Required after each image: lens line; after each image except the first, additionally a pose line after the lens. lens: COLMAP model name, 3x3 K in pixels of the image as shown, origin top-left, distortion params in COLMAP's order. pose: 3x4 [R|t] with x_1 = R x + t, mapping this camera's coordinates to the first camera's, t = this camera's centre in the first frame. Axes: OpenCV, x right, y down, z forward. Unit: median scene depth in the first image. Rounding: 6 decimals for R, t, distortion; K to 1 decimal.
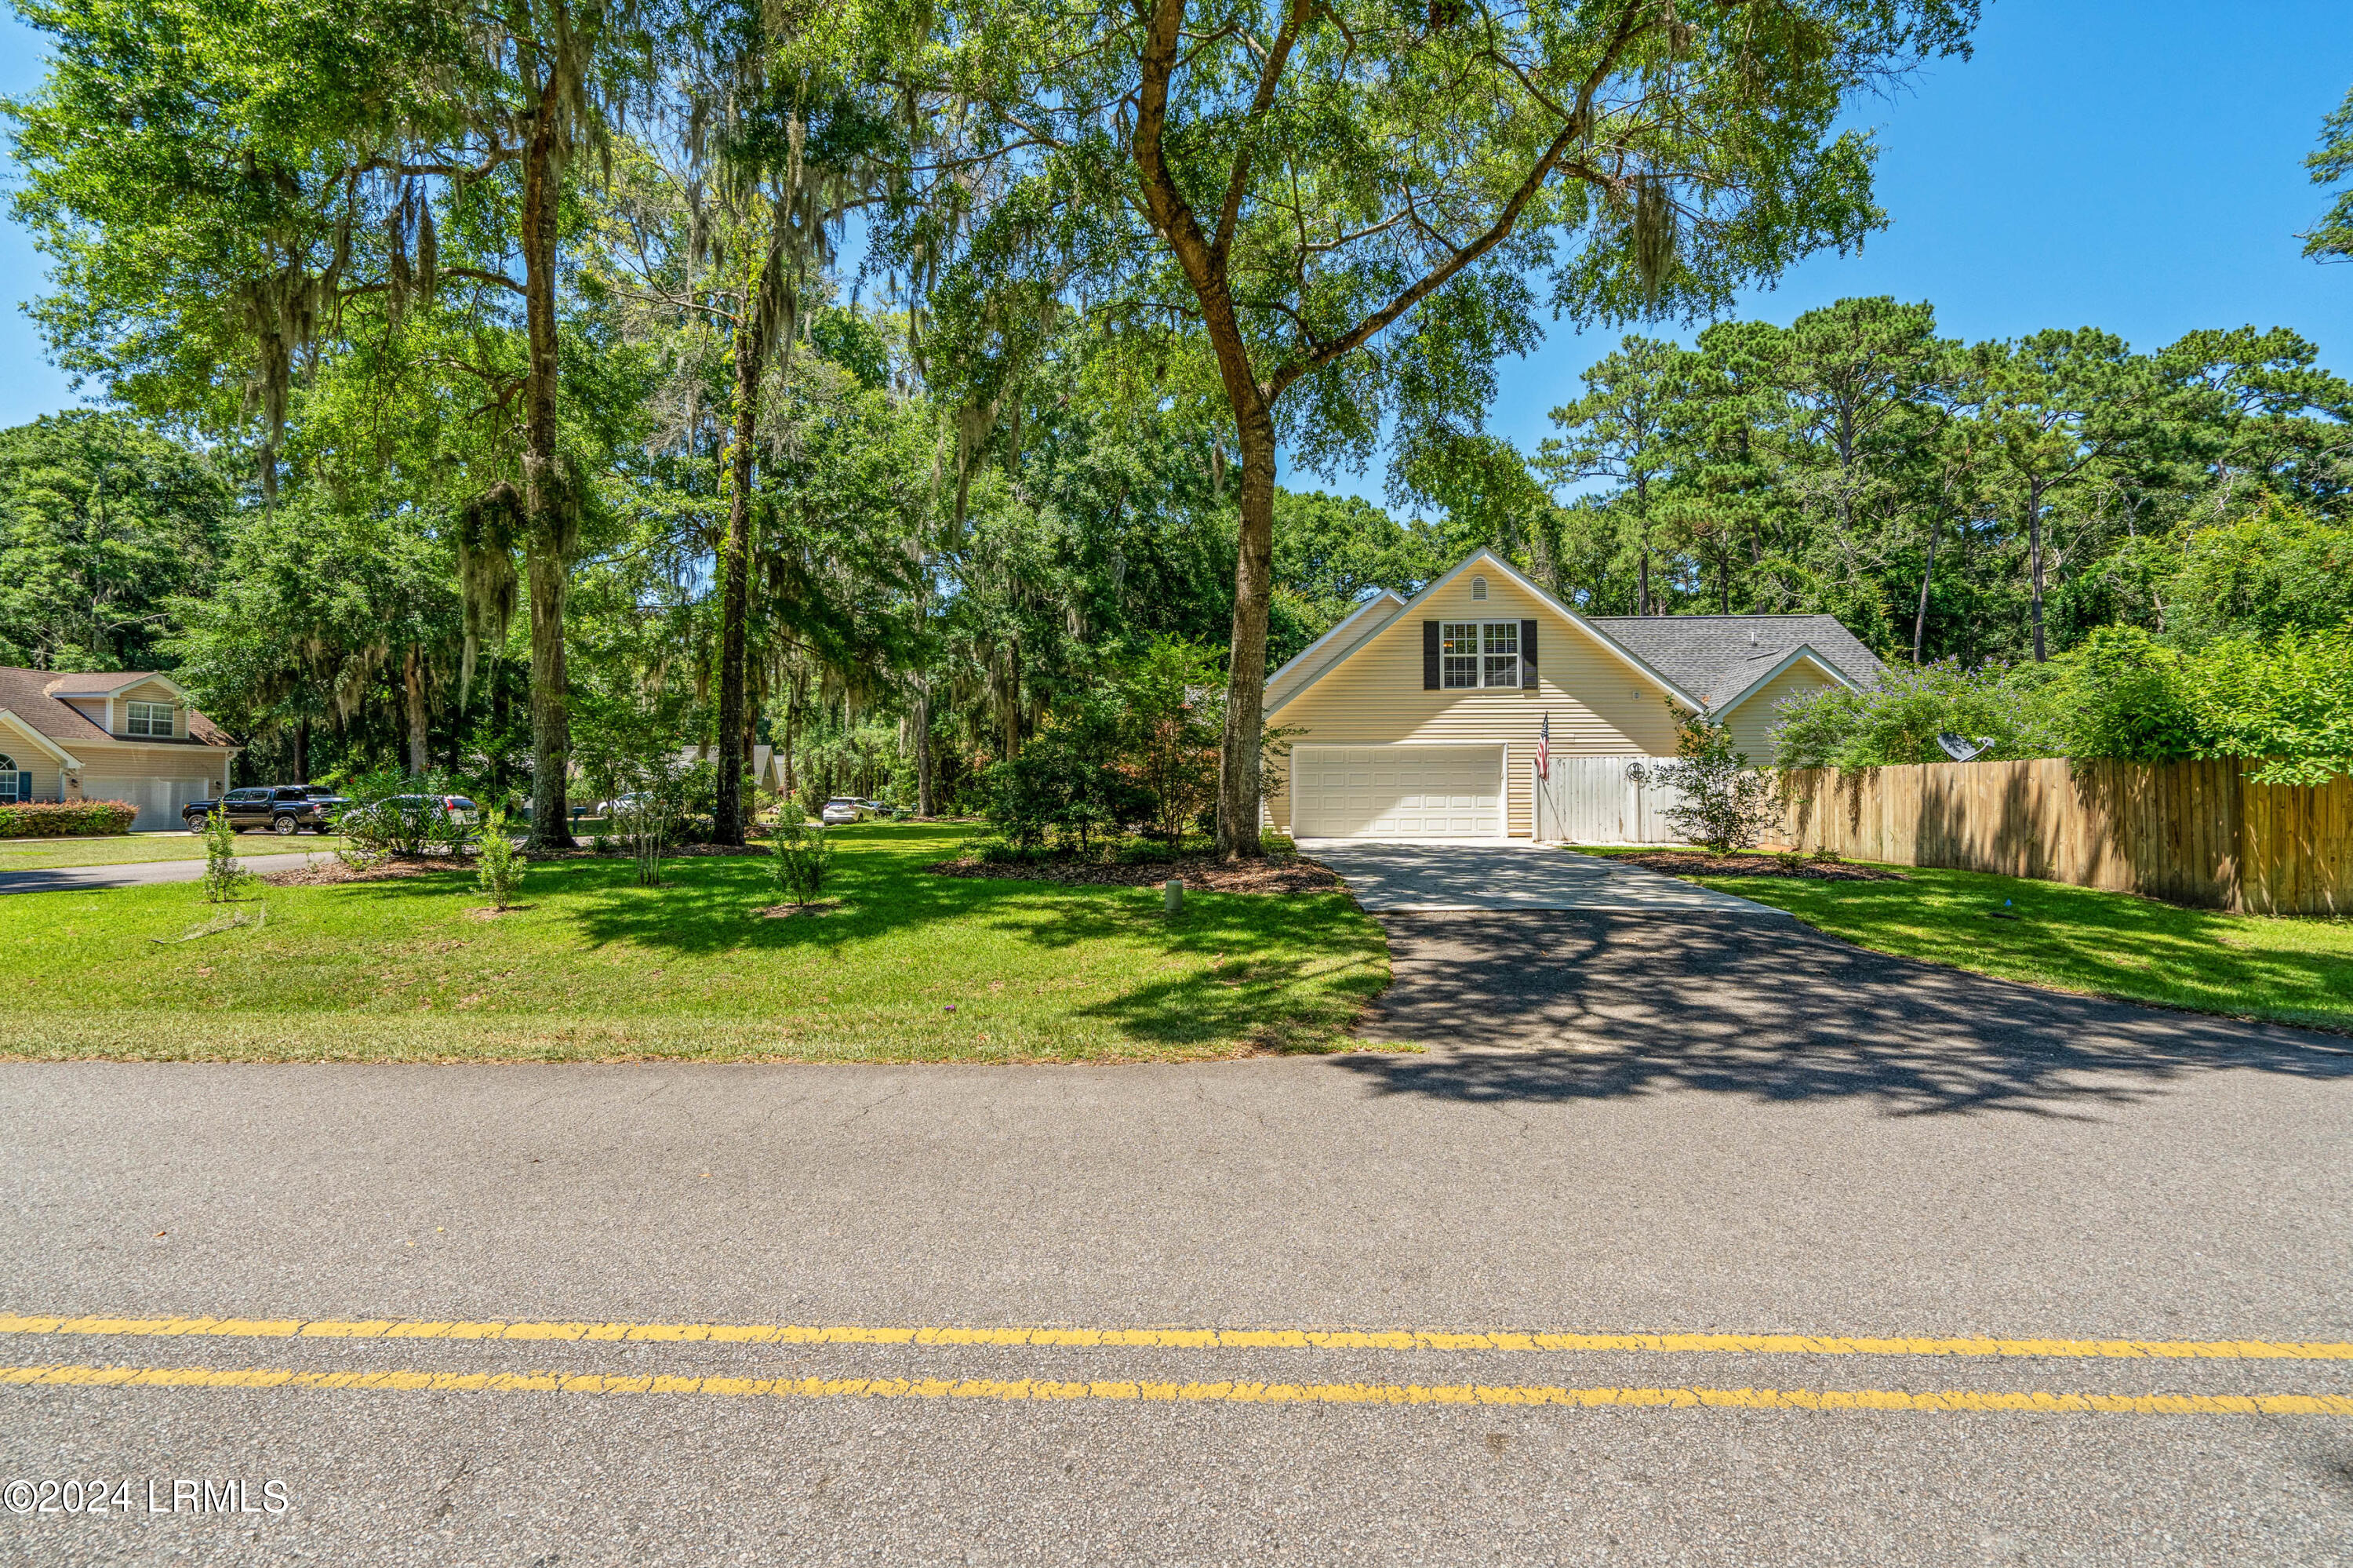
lens RADIAL K [[1054.2, 0, 1173.4], [0, 1054.2, 766.8], [0, 0, 1]] dist [-0.019220, 0.009290]
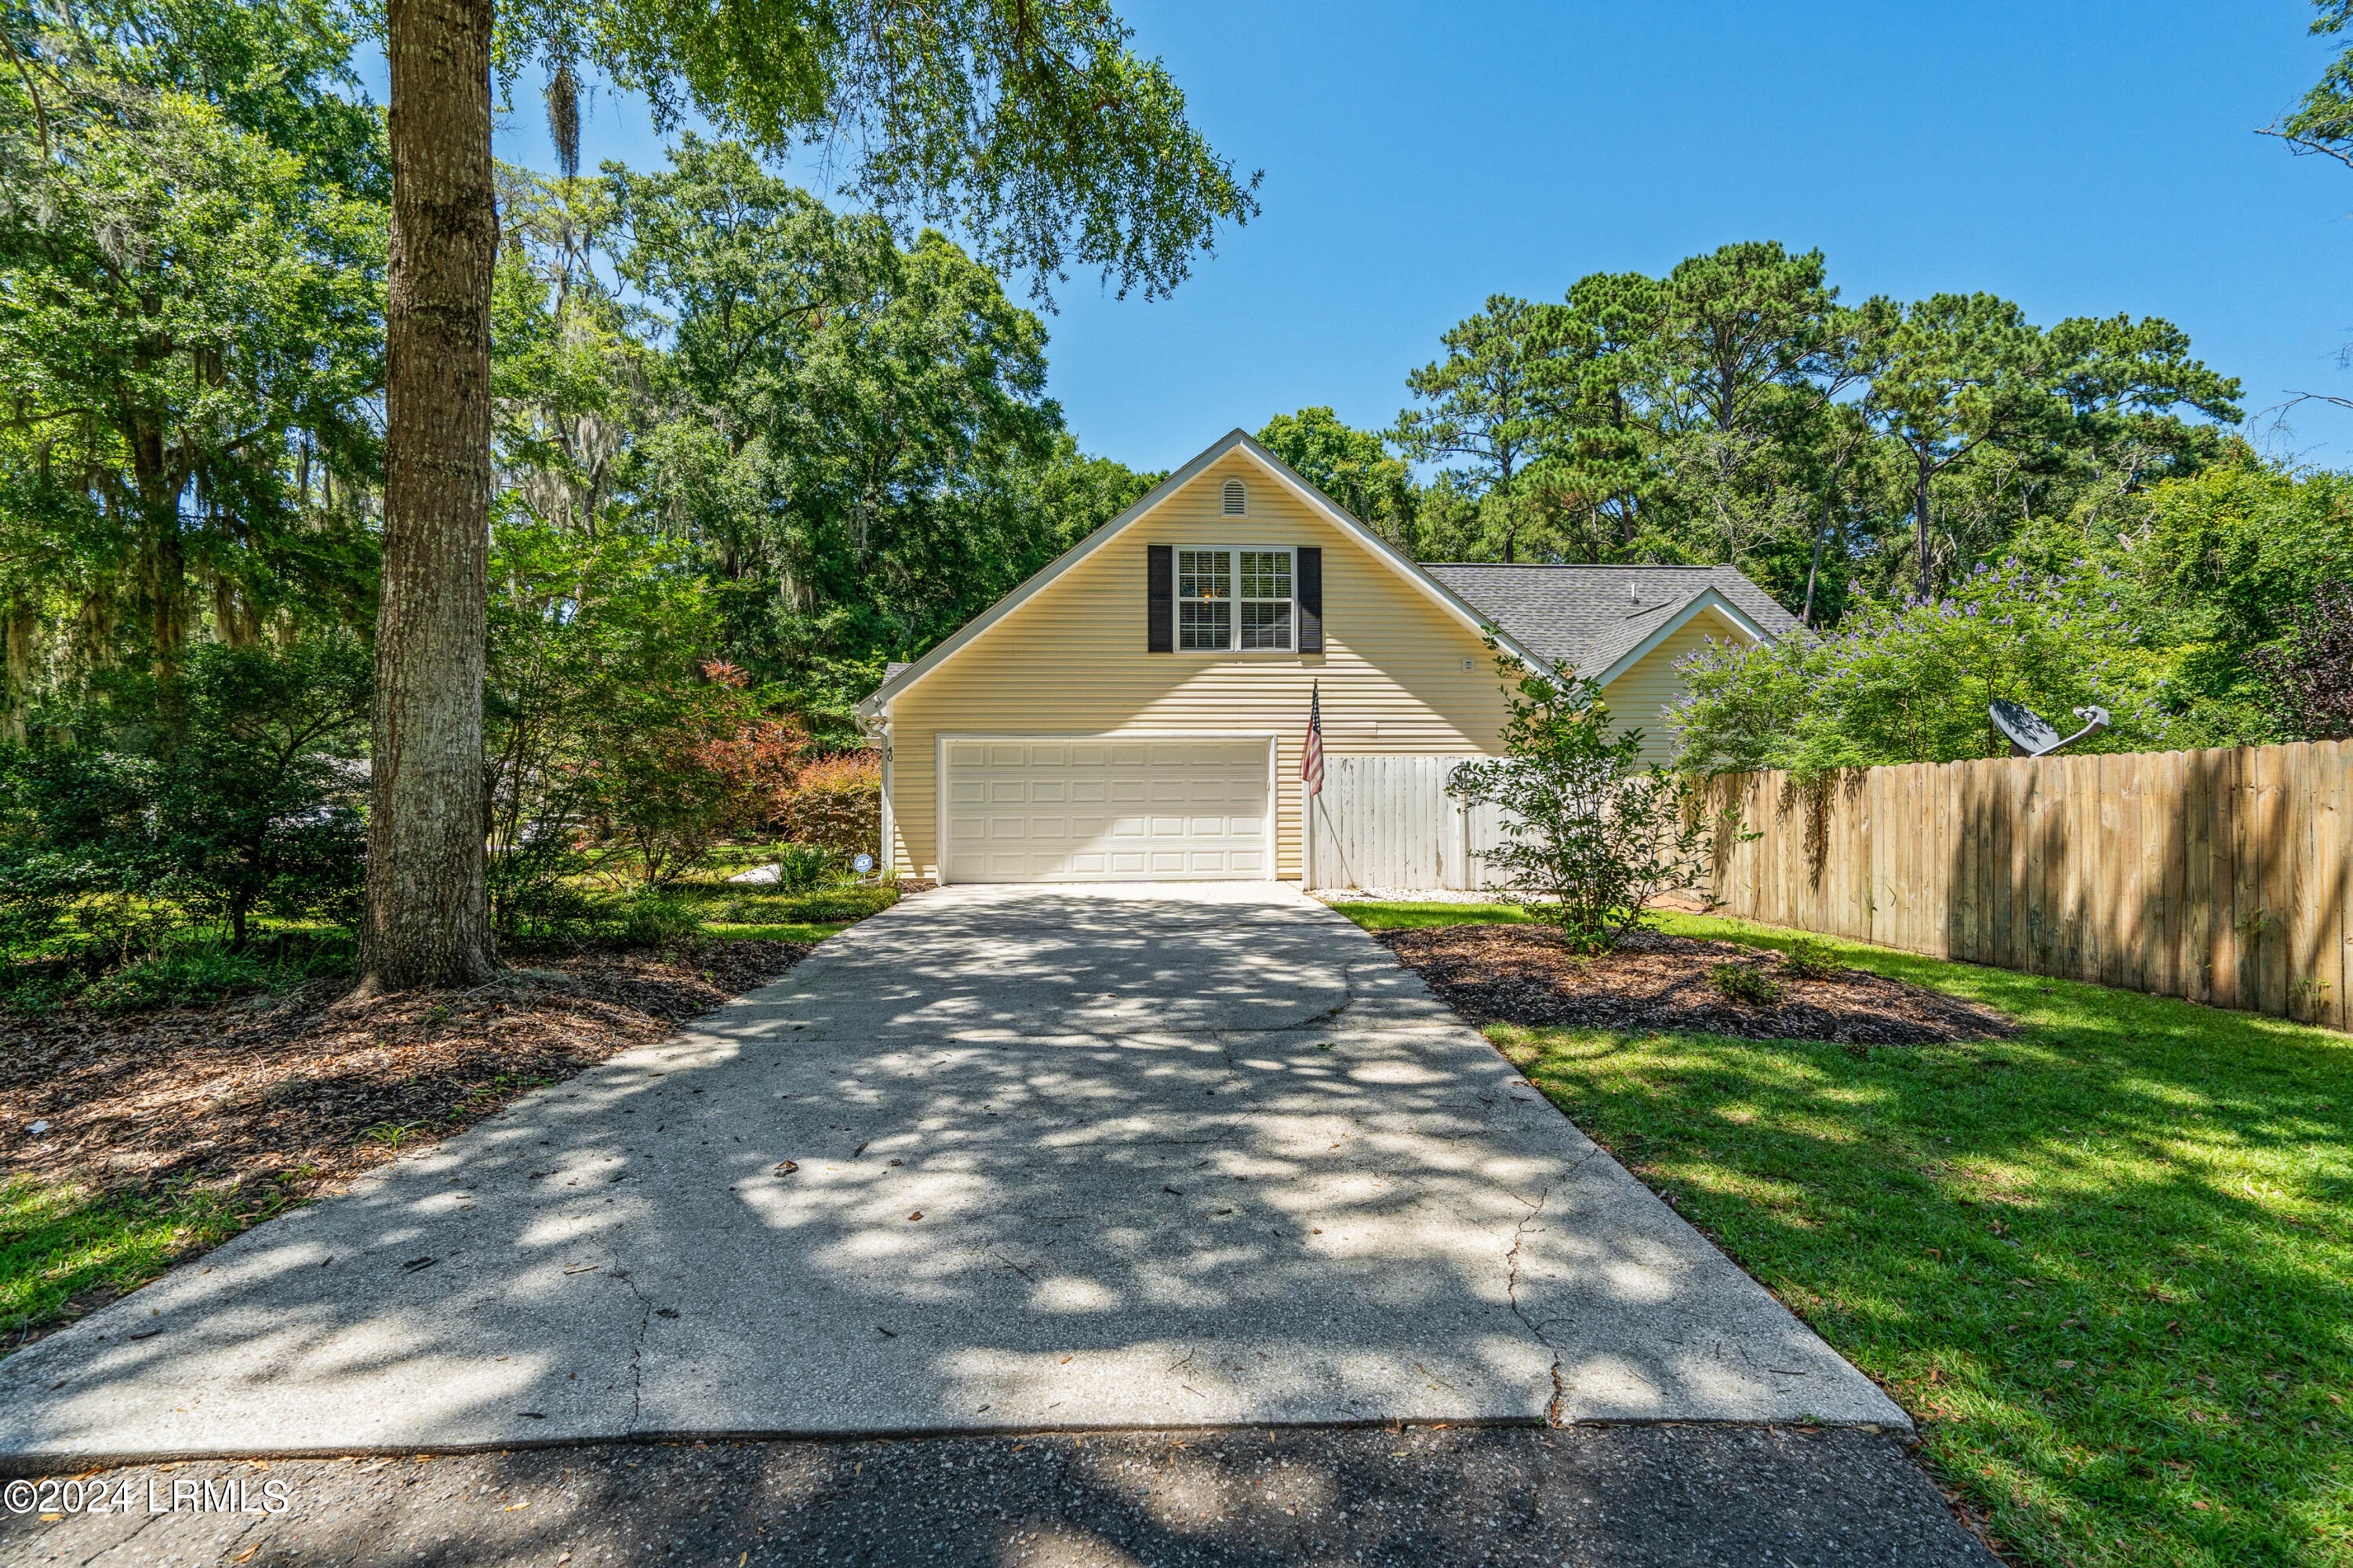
lens RADIAL K [[1061.6, 0, 1176.7], [0, 1061.6, 780.4], [0, 0, 1]] dist [-0.003150, 0.001496]
pose [[0.994156, 0.001098, 0.107948, 0.144849], [-0.001130, 0.999999, 0.000231, 0.003933], [-0.107947, -0.000351, 0.994157, 0.276282]]
